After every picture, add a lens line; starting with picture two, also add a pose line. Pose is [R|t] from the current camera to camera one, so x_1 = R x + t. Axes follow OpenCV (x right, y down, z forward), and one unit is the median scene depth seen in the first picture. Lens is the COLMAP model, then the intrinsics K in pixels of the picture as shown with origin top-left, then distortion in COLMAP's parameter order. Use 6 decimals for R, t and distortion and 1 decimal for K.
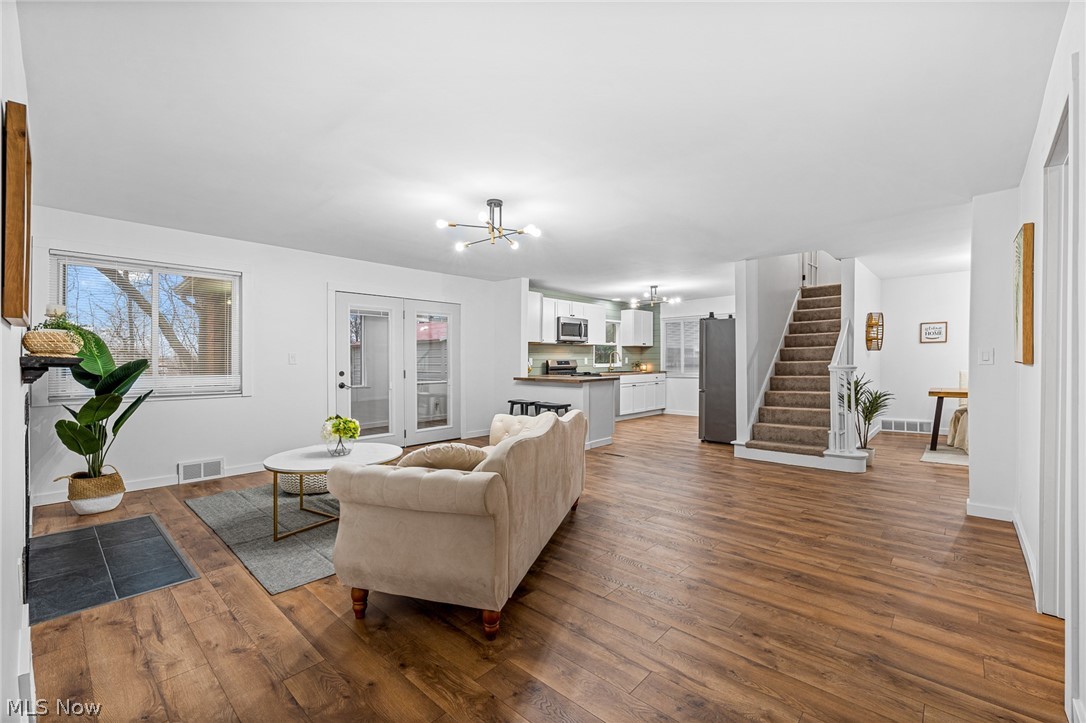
lens RADIAL K [[449.1, 0, 557.5], [0, 449.1, 362.2], [0, 0, 1]] dist [0.008347, 0.000509]
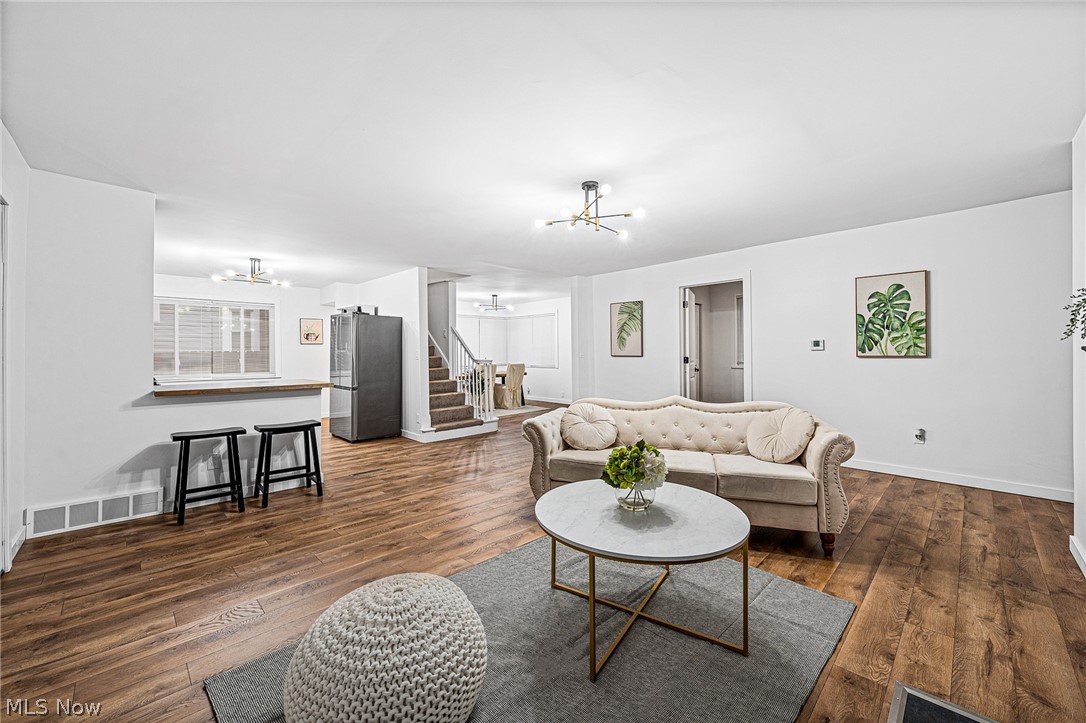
lens RADIAL K [[416.0, 0, 532.1], [0, 416.0, 352.3], [0, 0, 1]] dist [0.004998, -0.000071]
pose [[0.092177, 0.006132, 0.995724, -0.608962], [0.009065, 0.999934, -0.006997, -0.003989], [-0.995701, 0.009671, 0.092115, 0.617066]]
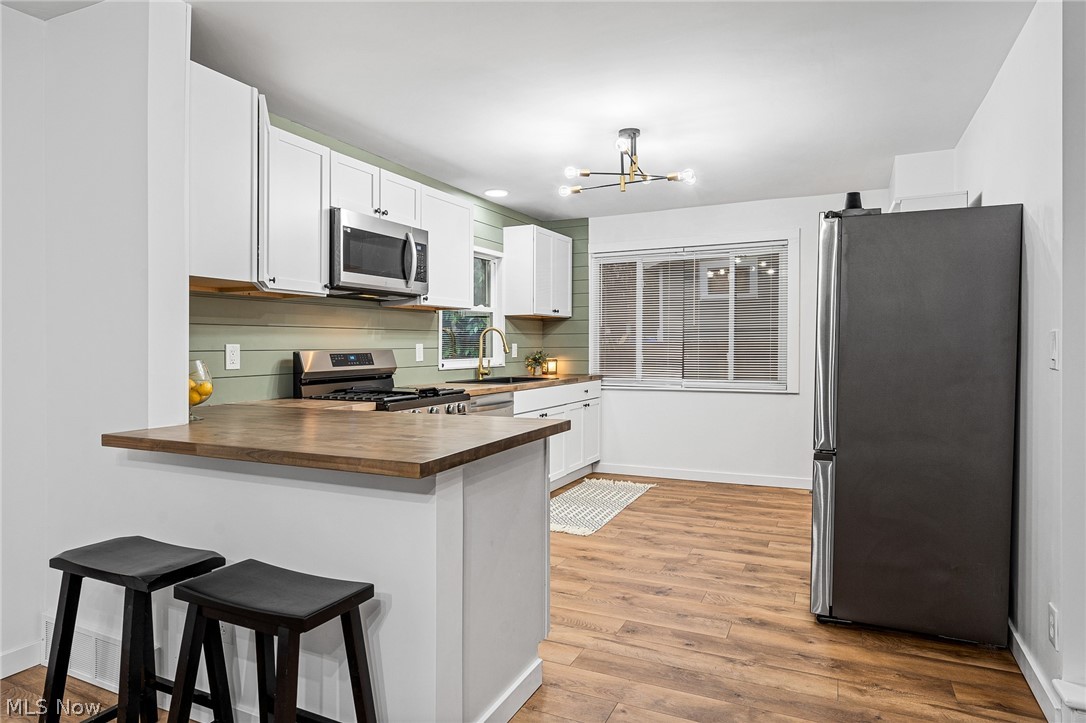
lens RADIAL K [[647.9, 0, 541.8], [0, 647.9, 351.4], [0, 0, 1]] dist [0.003399, -0.003282]
pose [[0.960929, -0.001414, 0.276792, 0.021298], [0.000851, 0.999997, 0.002156, -0.007377], [-0.276795, -0.001836, 0.960927, 0.726473]]
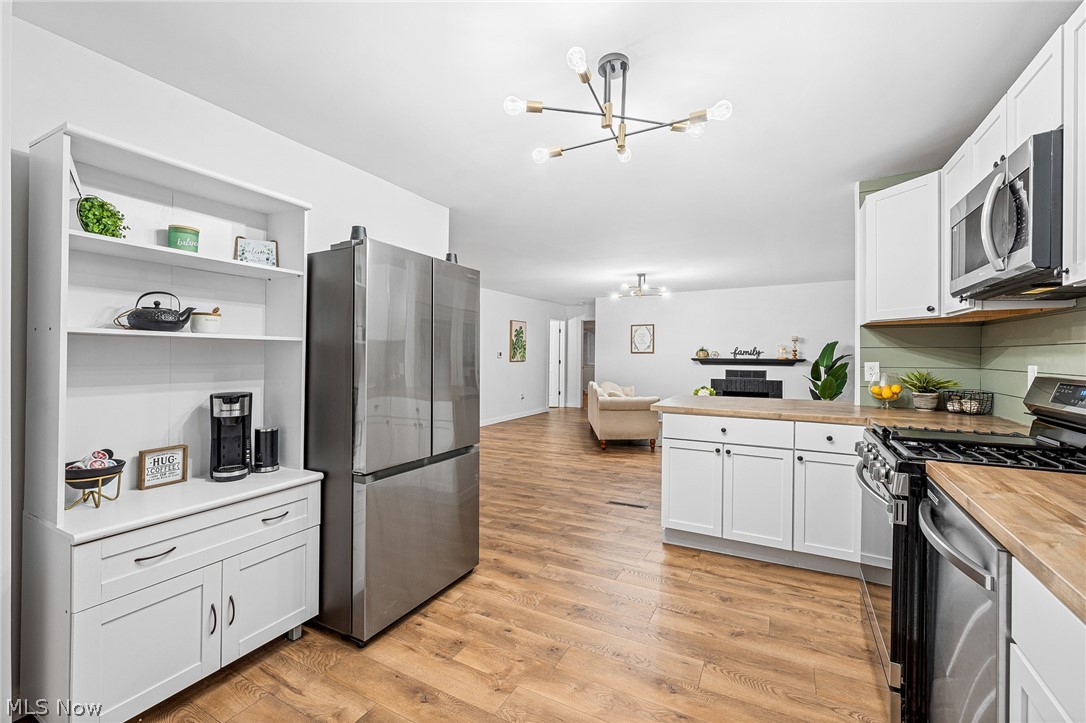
lens RADIAL K [[449.1, 0, 545.6], [0, 449.1, 360.7], [0, 0, 1]] dist [0.008347, 0.000509]
pose [[-0.974187, 0.008811, -0.225571, 0.391886], [0.004878, 0.999826, 0.017987, -0.024911], [0.225691, 0.016422, -0.974061, 1.612368]]
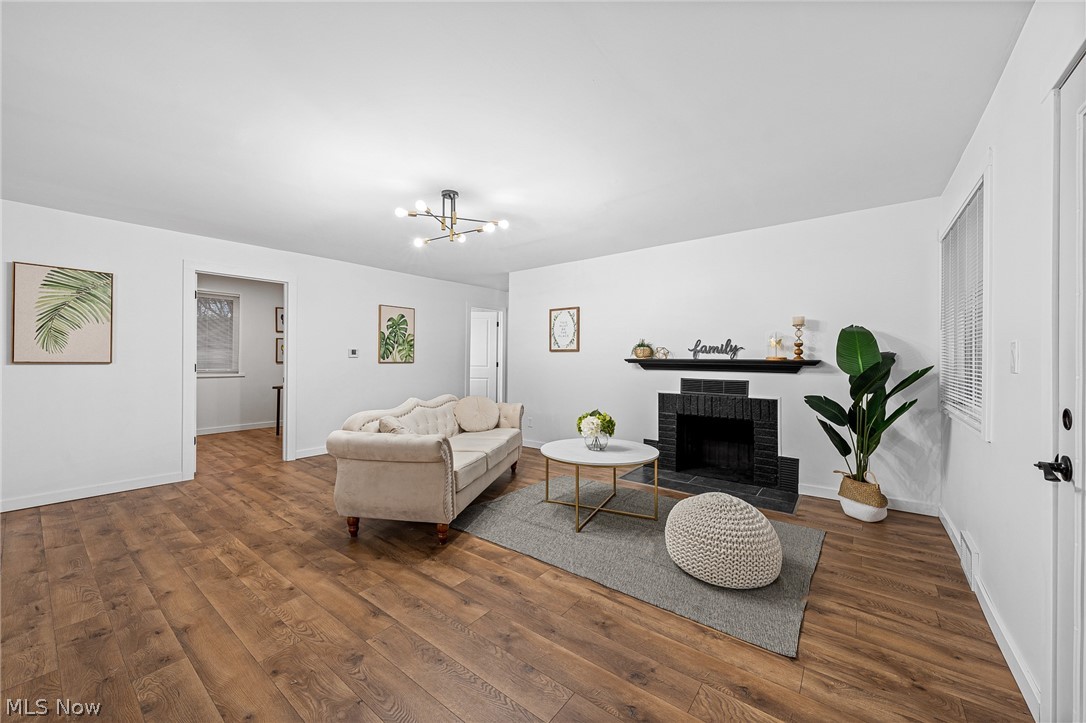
lens RADIAL K [[416.0, 0, 548.9], [0, 416.0, 350.4], [0, 0, 1]] dist [0.004998, -0.000071]
pose [[-0.998570, -0.000633, -0.053465, -0.182226], [0.000473, 0.999786, -0.020675, -0.004628], [0.053466, -0.020670, -0.998356, 1.127813]]
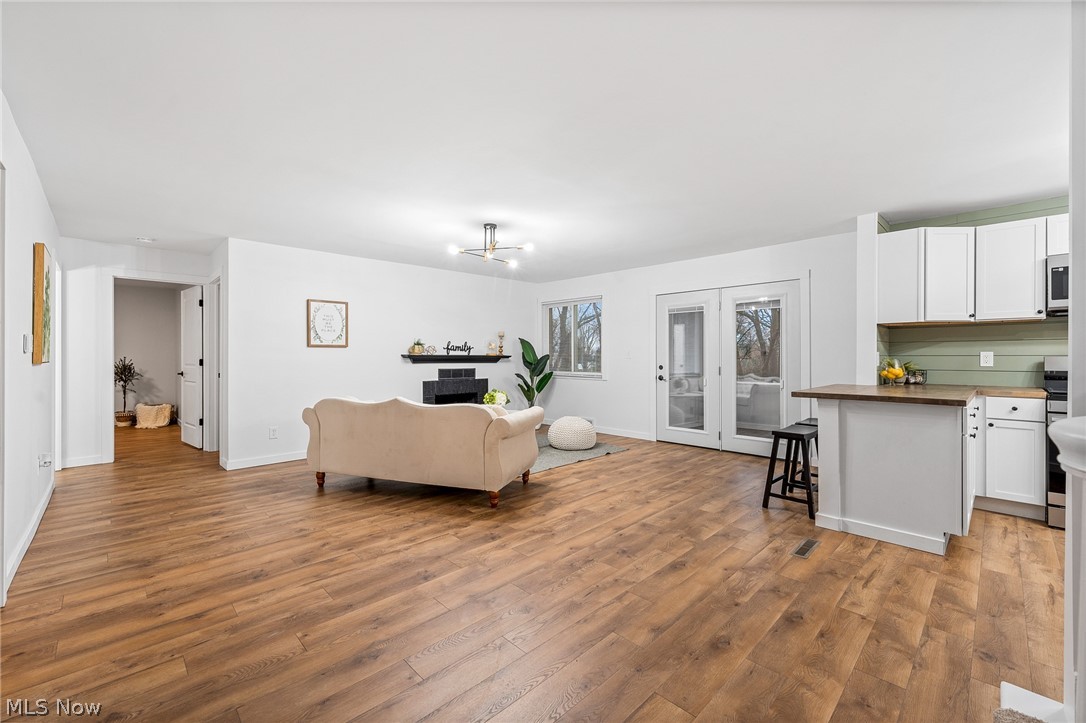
lens RADIAL K [[449.1, 0, 549.0], [0, 449.1, 360.6], [0, 0, 1]] dist [0.008347, 0.000509]
pose [[-0.064714, 0.016747, -0.997763, 0.635242], [-0.001798, 0.999856, 0.016899, -0.009804], [0.997902, 0.002887, -0.064675, 0.734319]]
